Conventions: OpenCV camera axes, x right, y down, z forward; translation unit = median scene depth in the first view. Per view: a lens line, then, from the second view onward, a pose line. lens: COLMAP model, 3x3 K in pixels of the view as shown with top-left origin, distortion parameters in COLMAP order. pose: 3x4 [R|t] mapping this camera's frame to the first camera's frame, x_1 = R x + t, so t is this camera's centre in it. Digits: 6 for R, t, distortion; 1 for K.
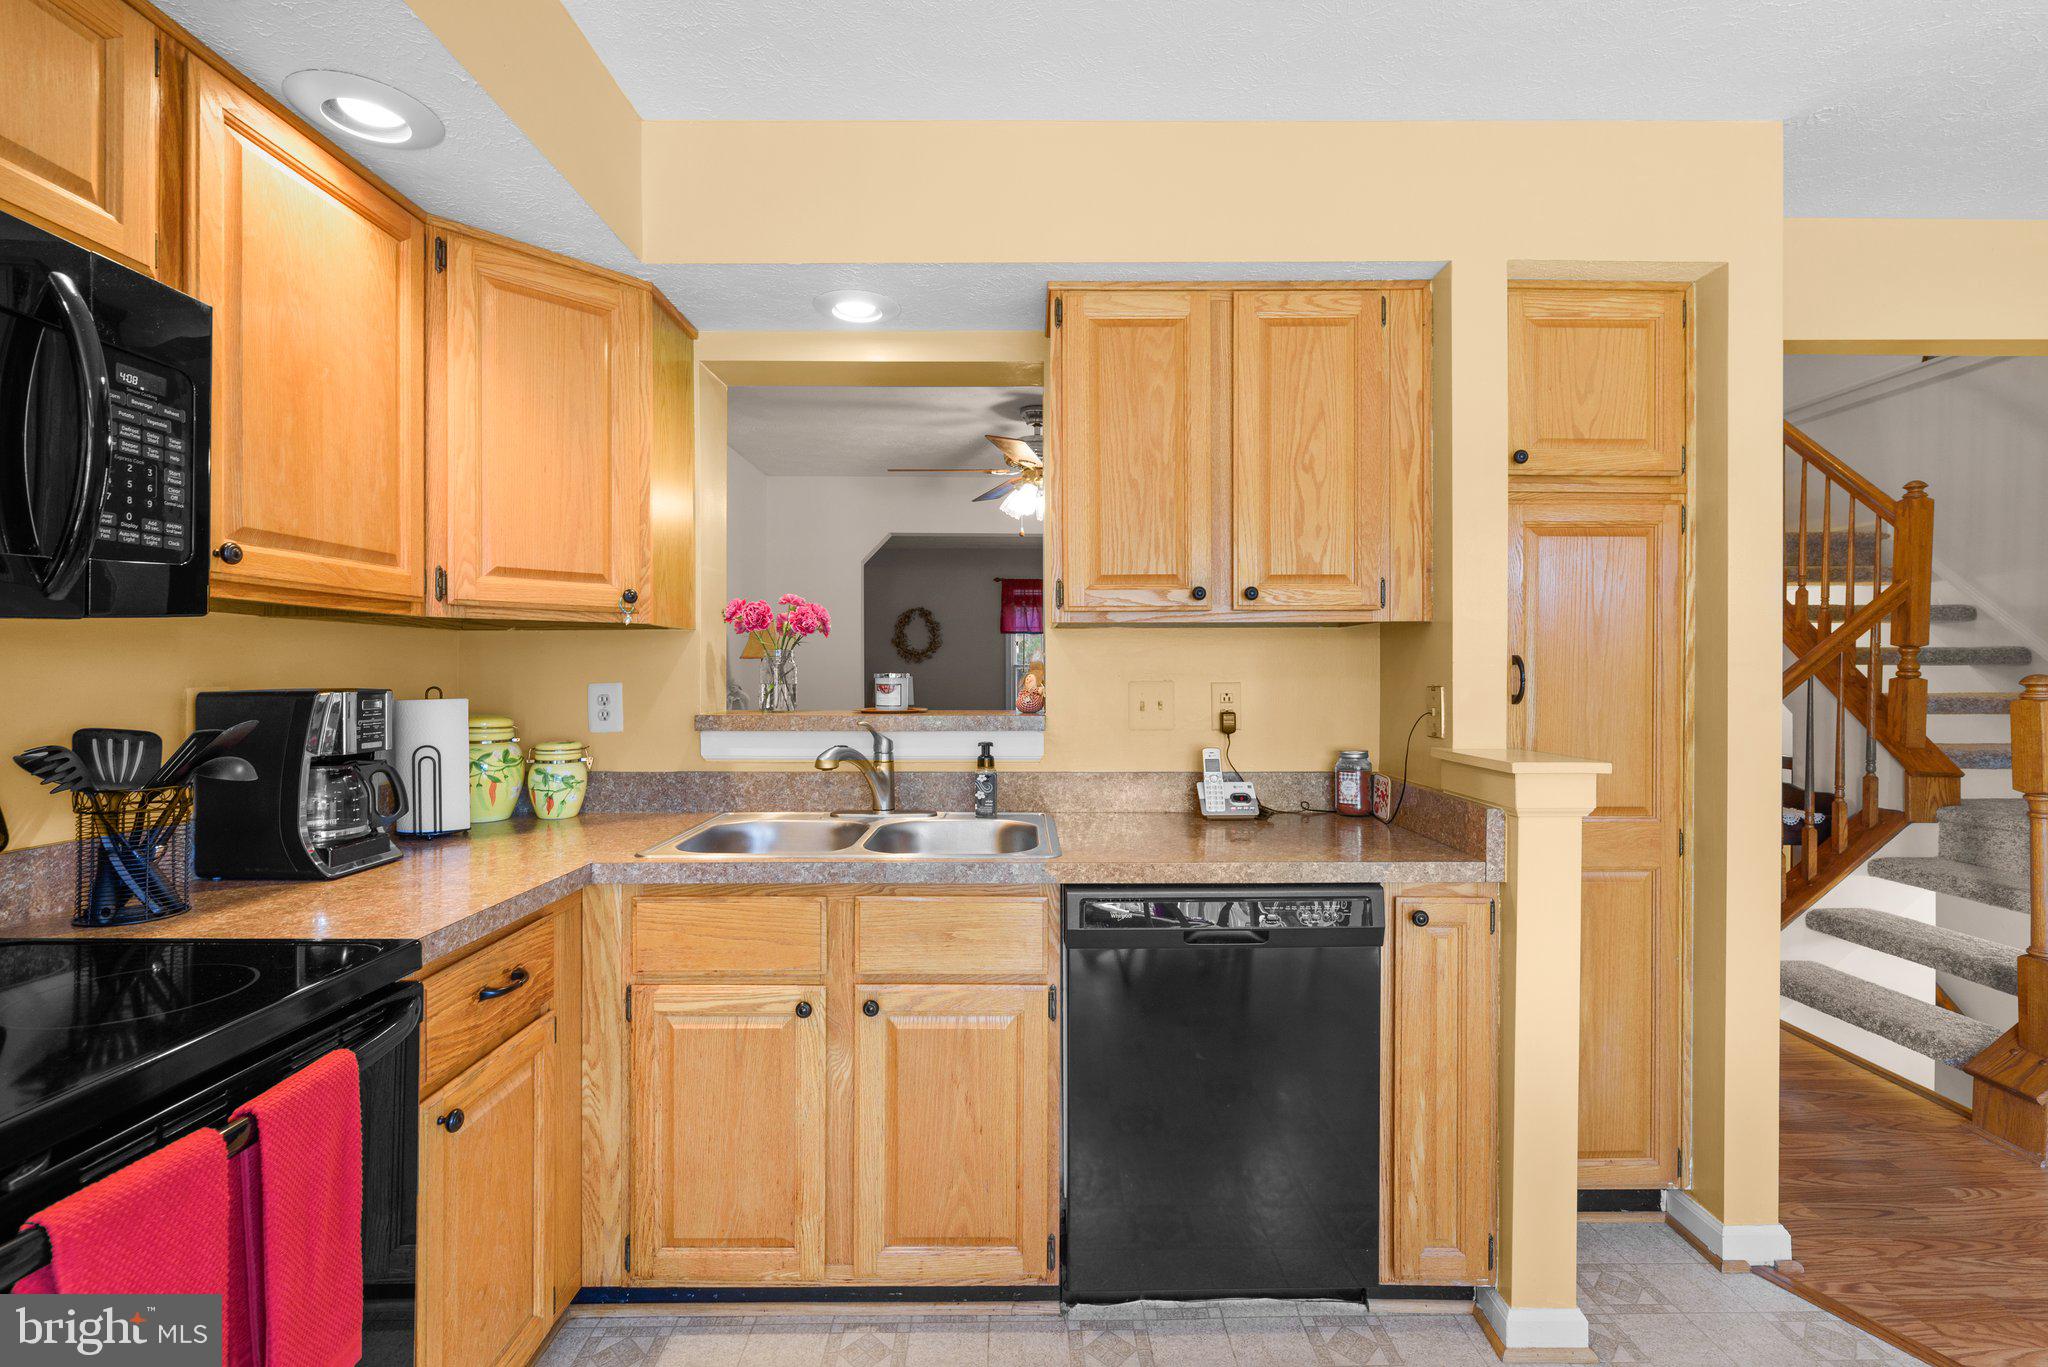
lens RADIAL K [[919.6, 0, 1026.2], [0, 919.6, 673.2], [0, 0, 1]] dist [0.001673, 0.000055]
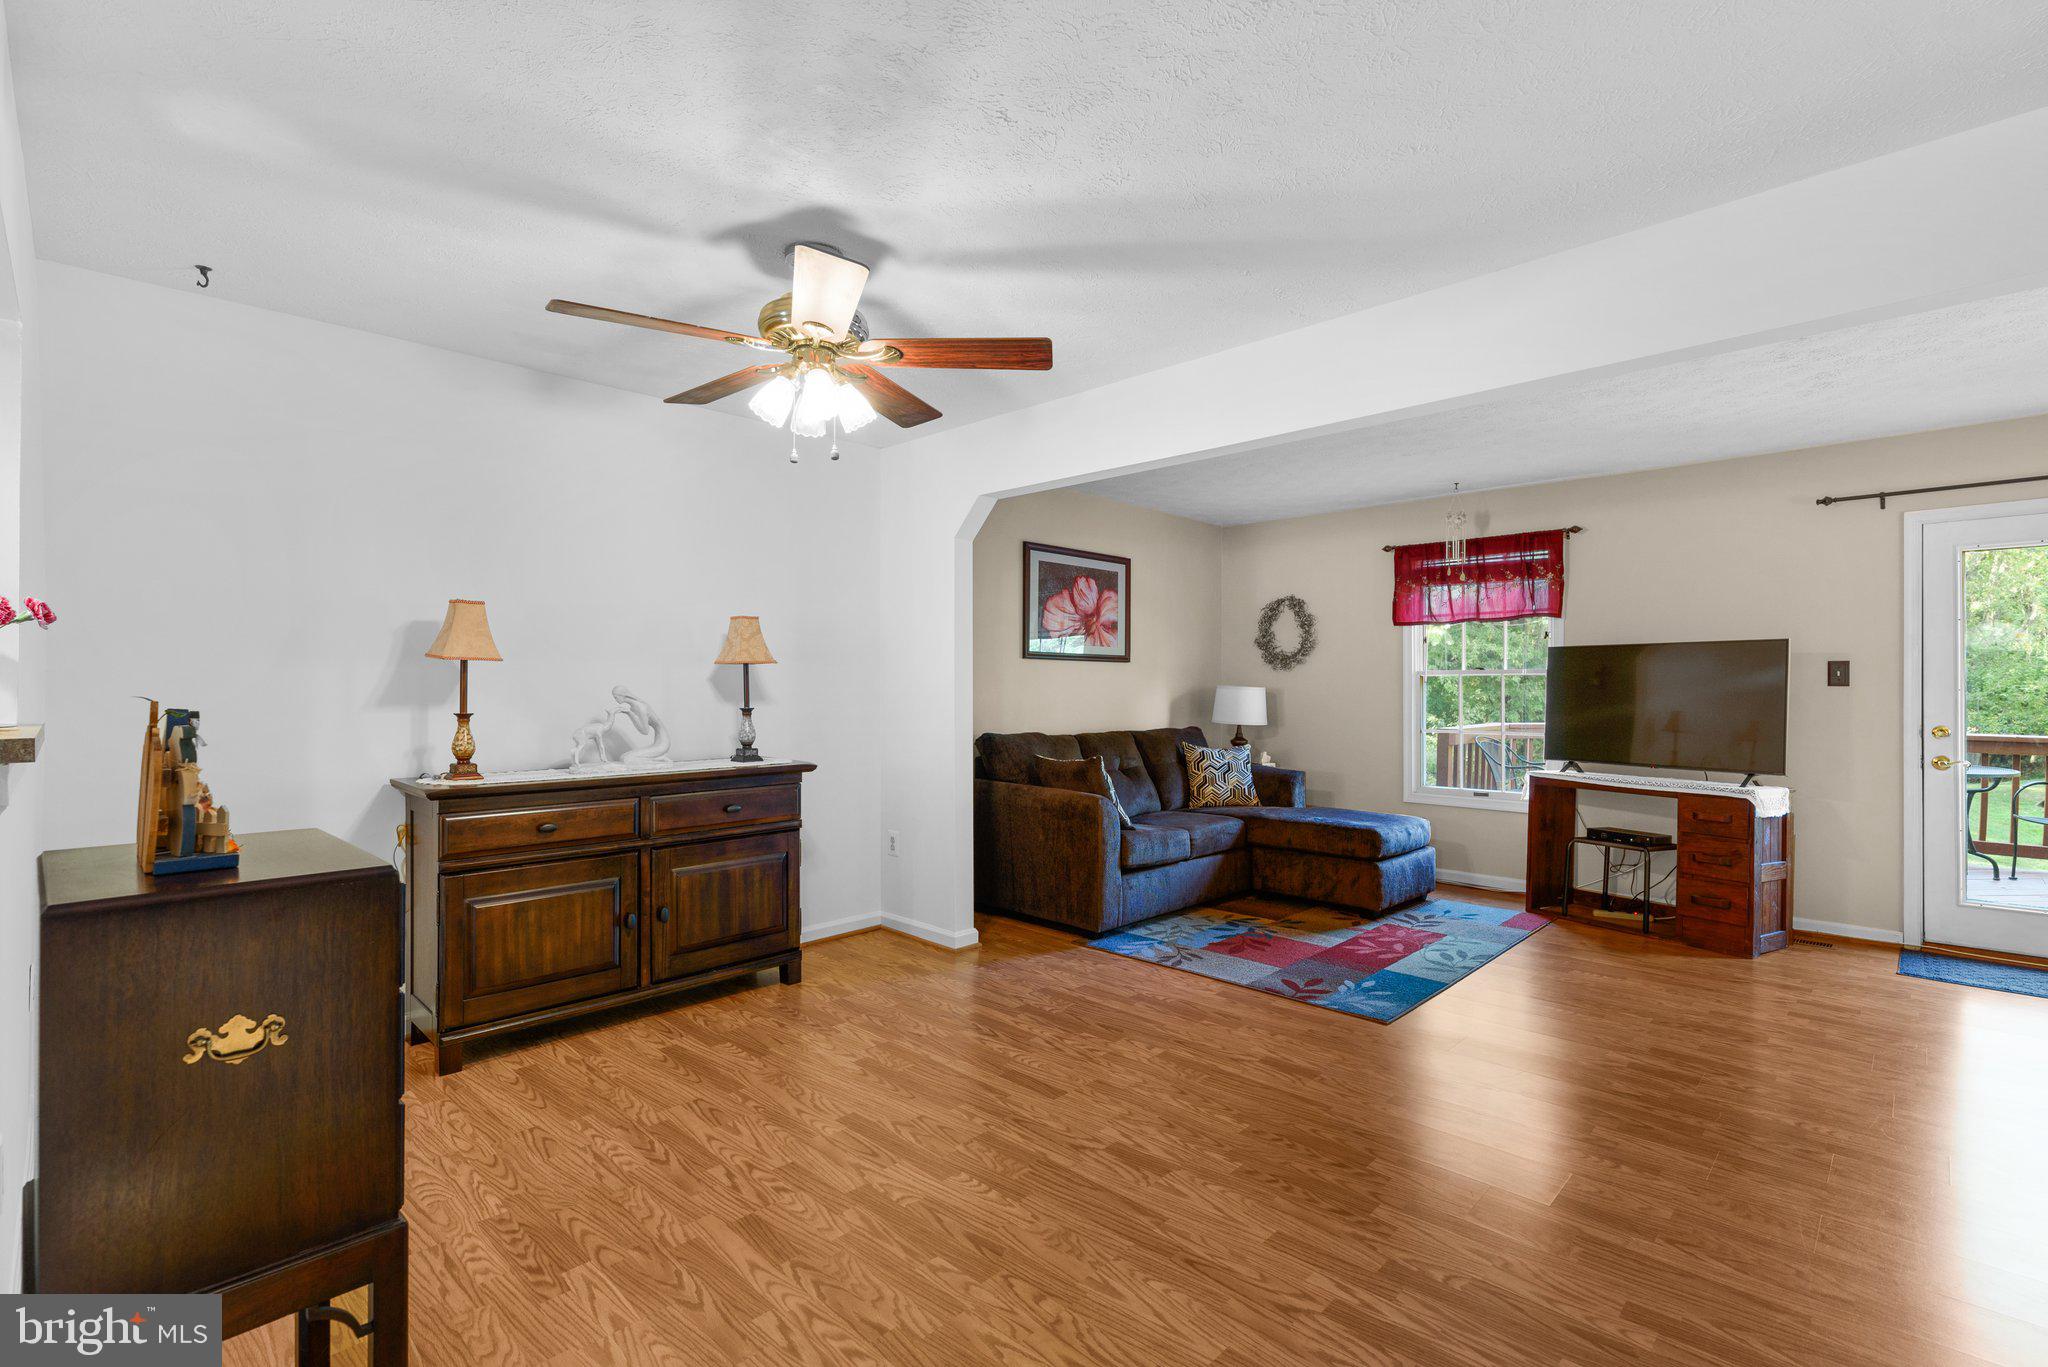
lens RADIAL K [[919.6, 0, 1016.2], [0, 919.6, 684.7], [0, 0, 1]] dist [0.001673, 0.000055]
pose [[0.716750, 0.002925, -0.697325, 1.135527], [-0.002743, 0.999995, 0.001375, 0.004422], [0.697325, 0.000927, 0.716754, 1.340252]]
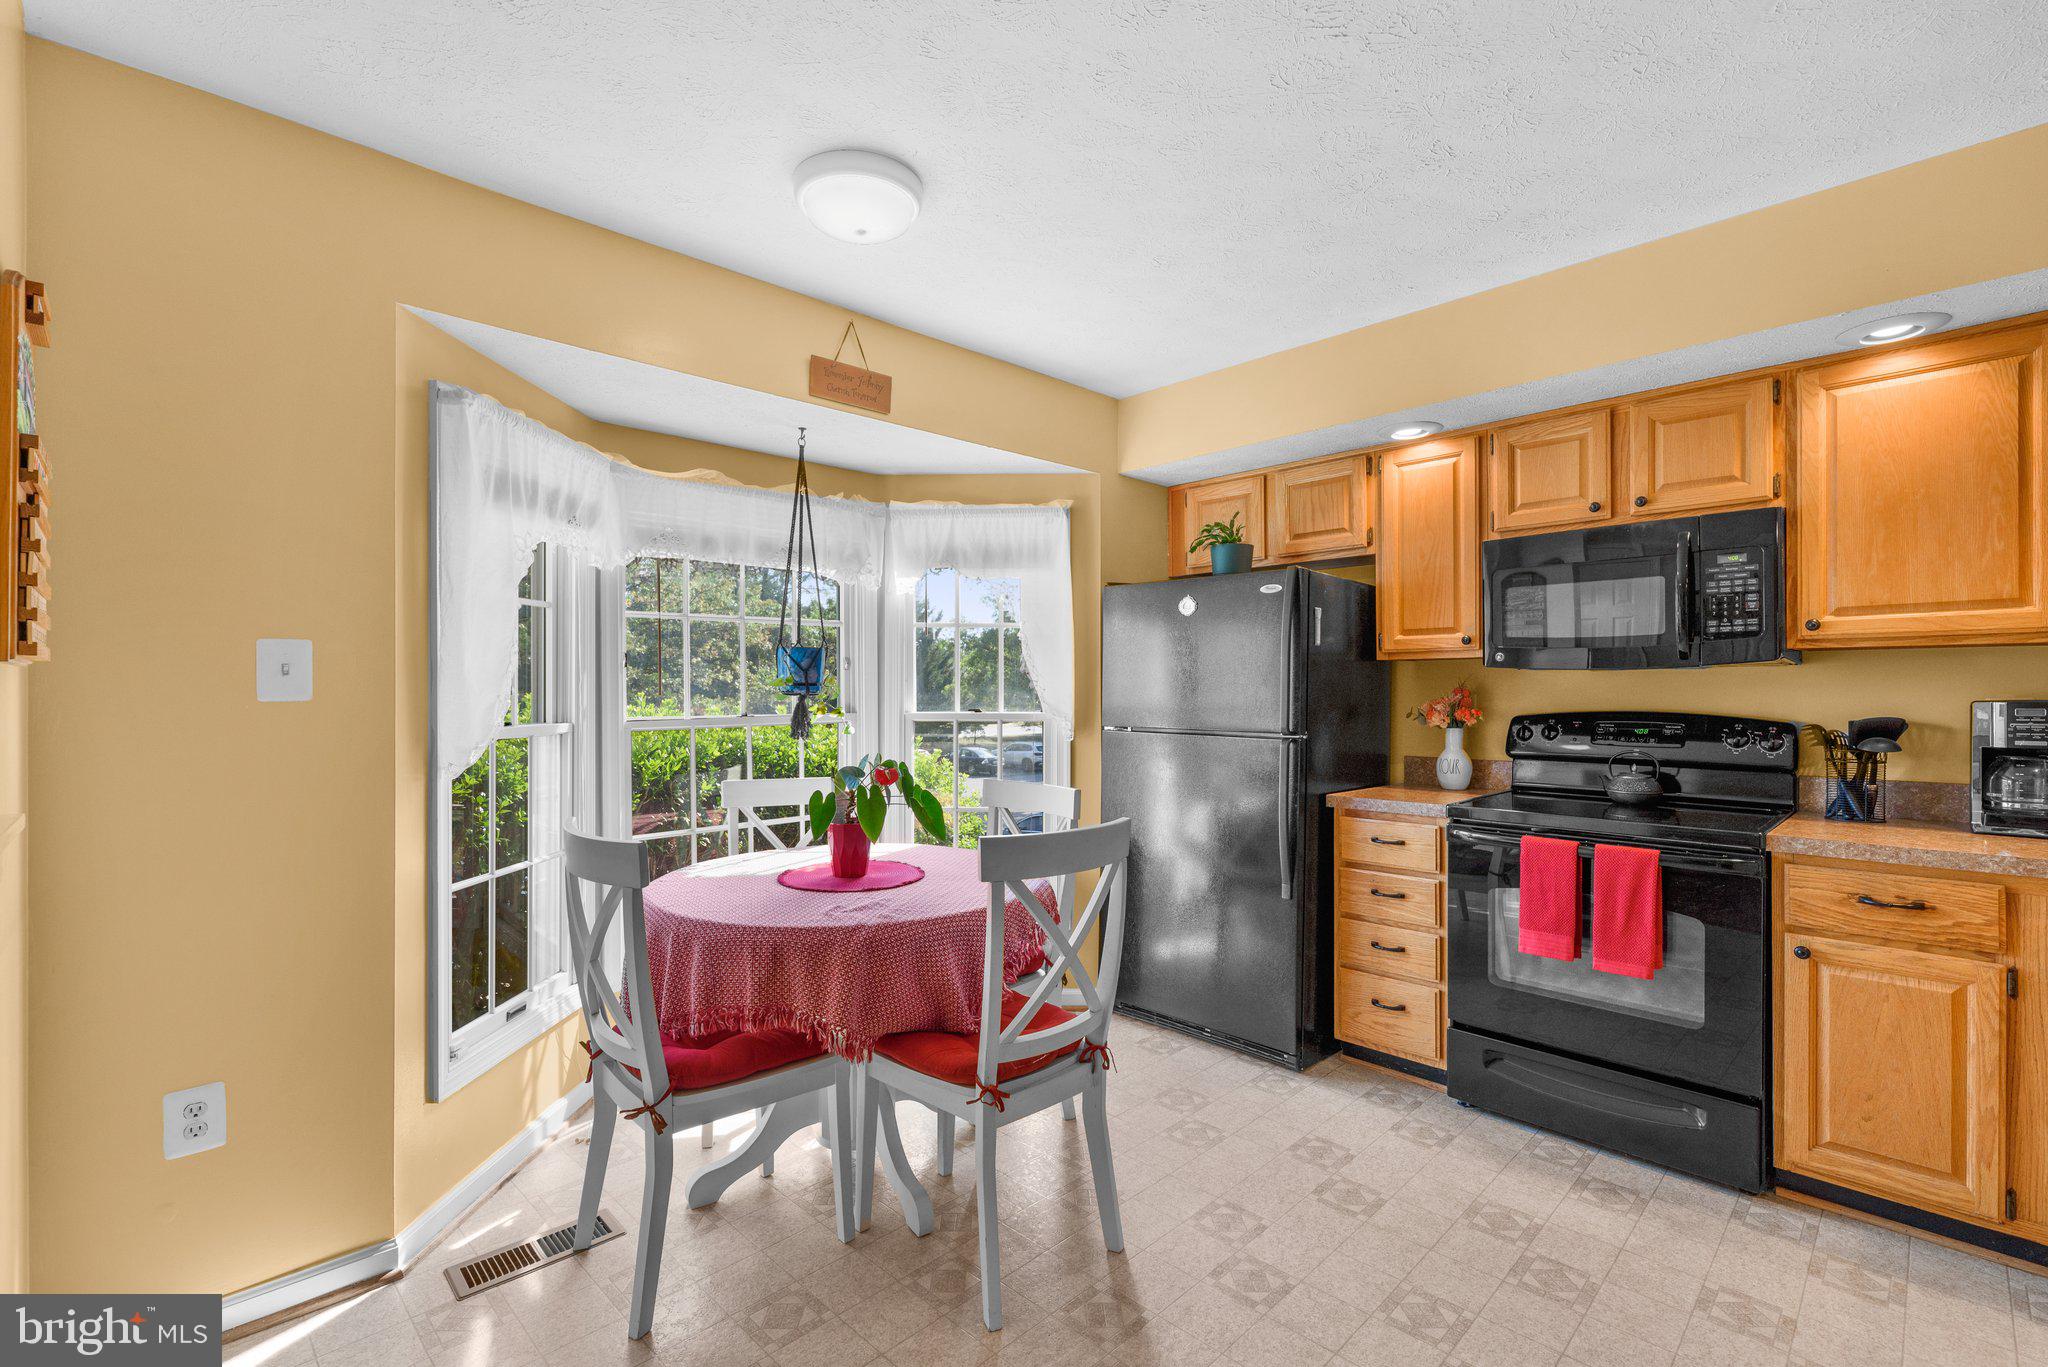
lens RADIAL K [[919.6, 0, 1029.9], [0, 919.6, 688.4], [0, 0, 1]] dist [0.001673, 0.000055]
pose [[-0.720324, 0.000866, -0.693637, 0.996597], [0.002354, 0.999997, -0.001197, -0.001341], [0.693634, -0.002495, -0.720324, 0.780445]]
